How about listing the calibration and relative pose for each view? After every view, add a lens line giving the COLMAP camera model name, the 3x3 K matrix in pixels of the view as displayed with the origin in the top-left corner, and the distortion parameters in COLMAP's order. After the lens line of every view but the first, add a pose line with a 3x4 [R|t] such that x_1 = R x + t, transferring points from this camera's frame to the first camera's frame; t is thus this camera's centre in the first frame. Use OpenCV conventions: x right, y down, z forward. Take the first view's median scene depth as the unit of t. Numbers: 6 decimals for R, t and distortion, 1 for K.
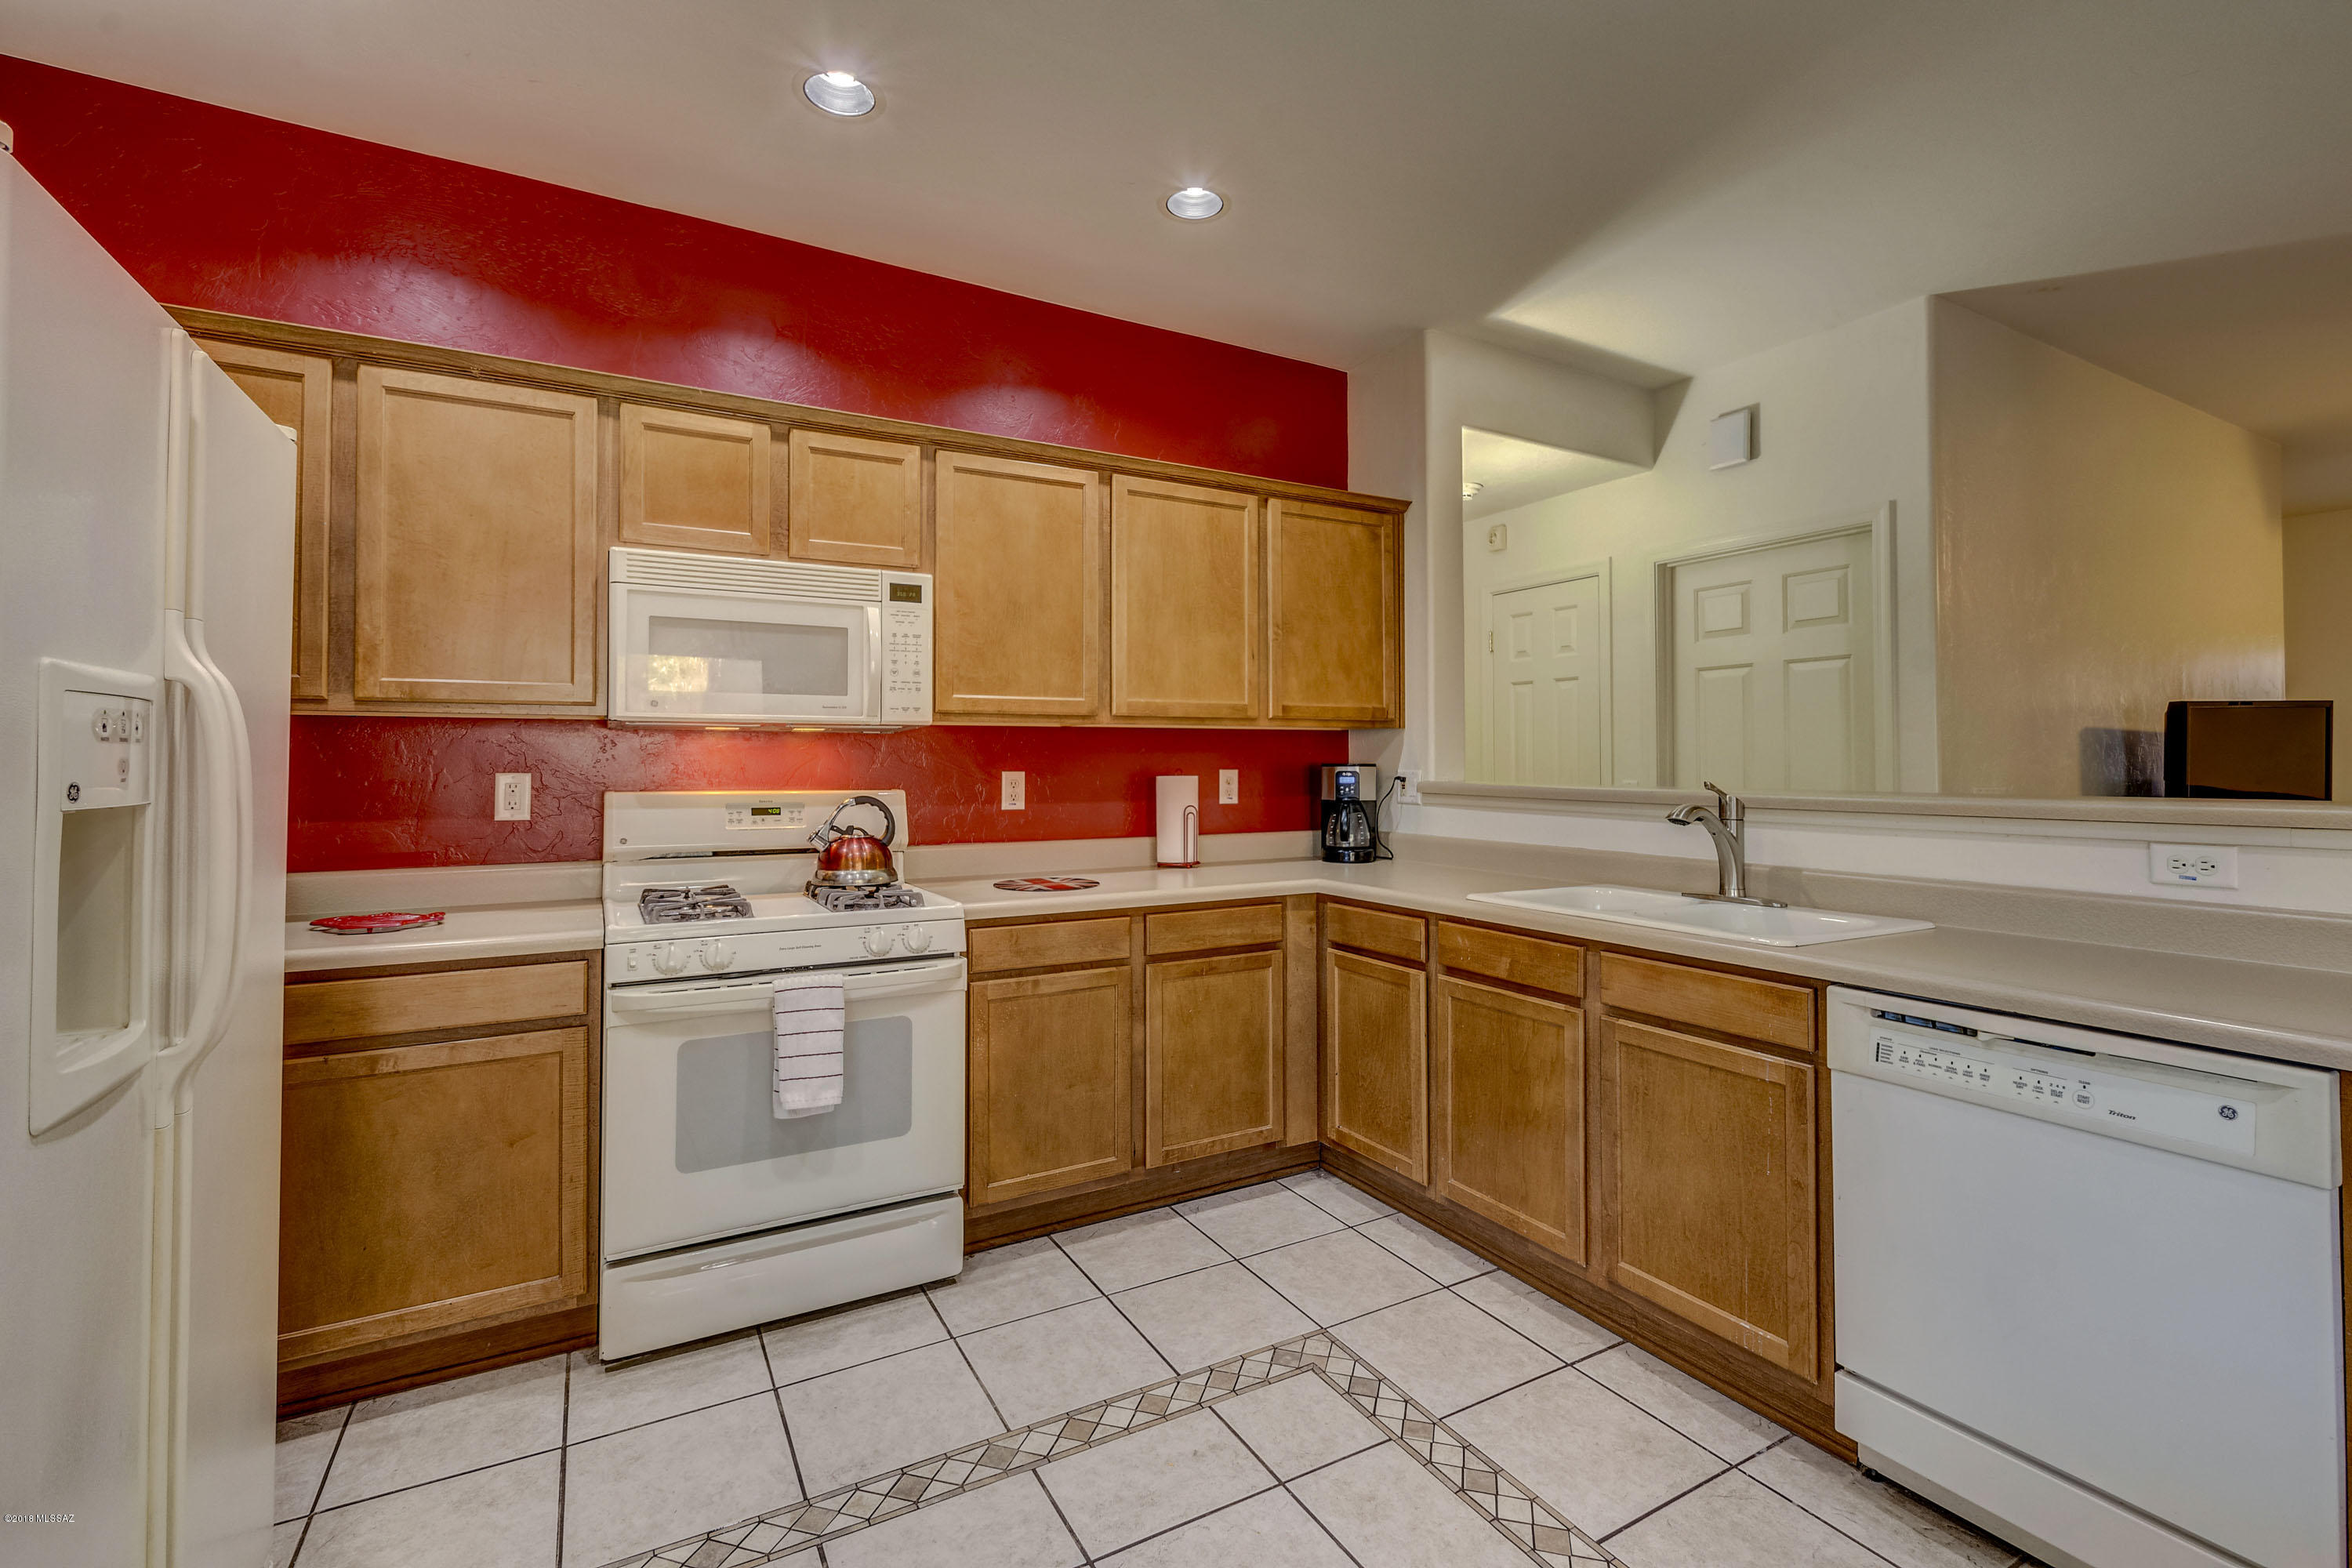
lens RADIAL K [[1037.5, 0, 1189.1], [0, 1037.5, 746.3], [0, 0, 1]] dist [-0.002110, 0.000257]
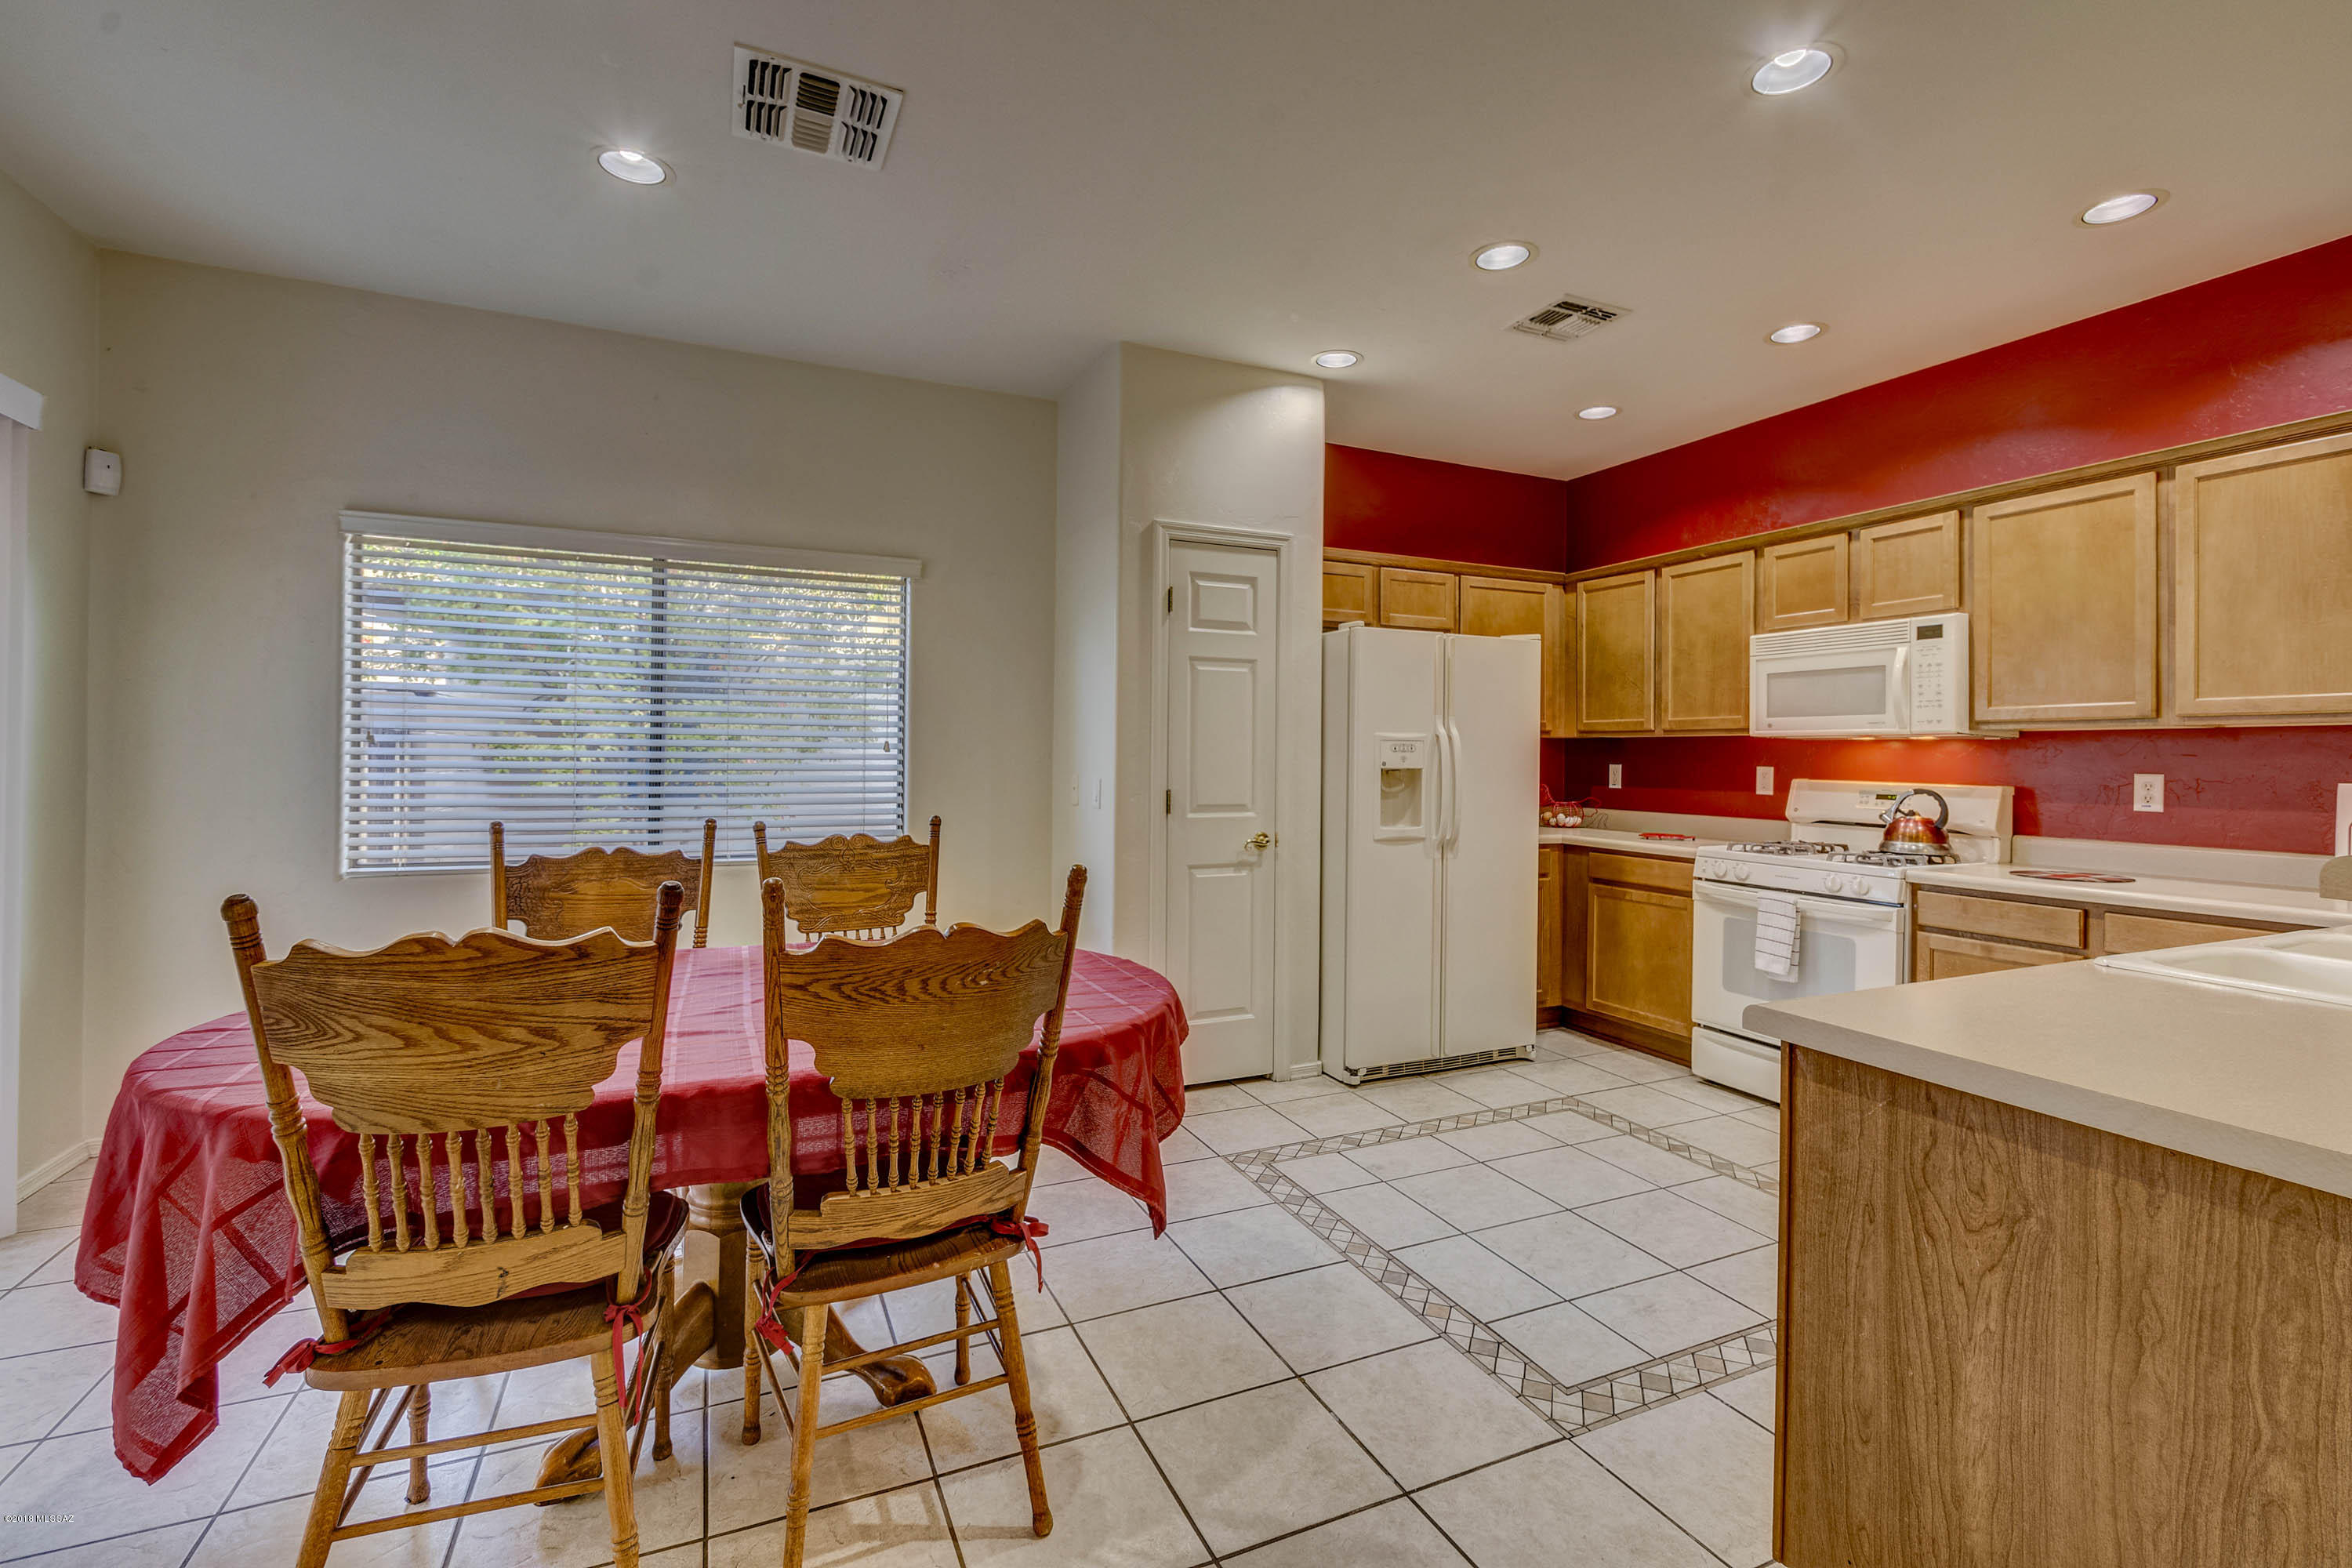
lens RADIAL K [[1037.5, 0, 1189.1], [0, 1037.5, 746.3], [0, 0, 1]] dist [-0.002110, 0.000257]
pose [[-0.087137, -0.006495, -0.996175, 1.163059], [0.007235, 0.999948, -0.007152, -0.002620], [0.996170, -0.007830, -0.087086, 0.199802]]
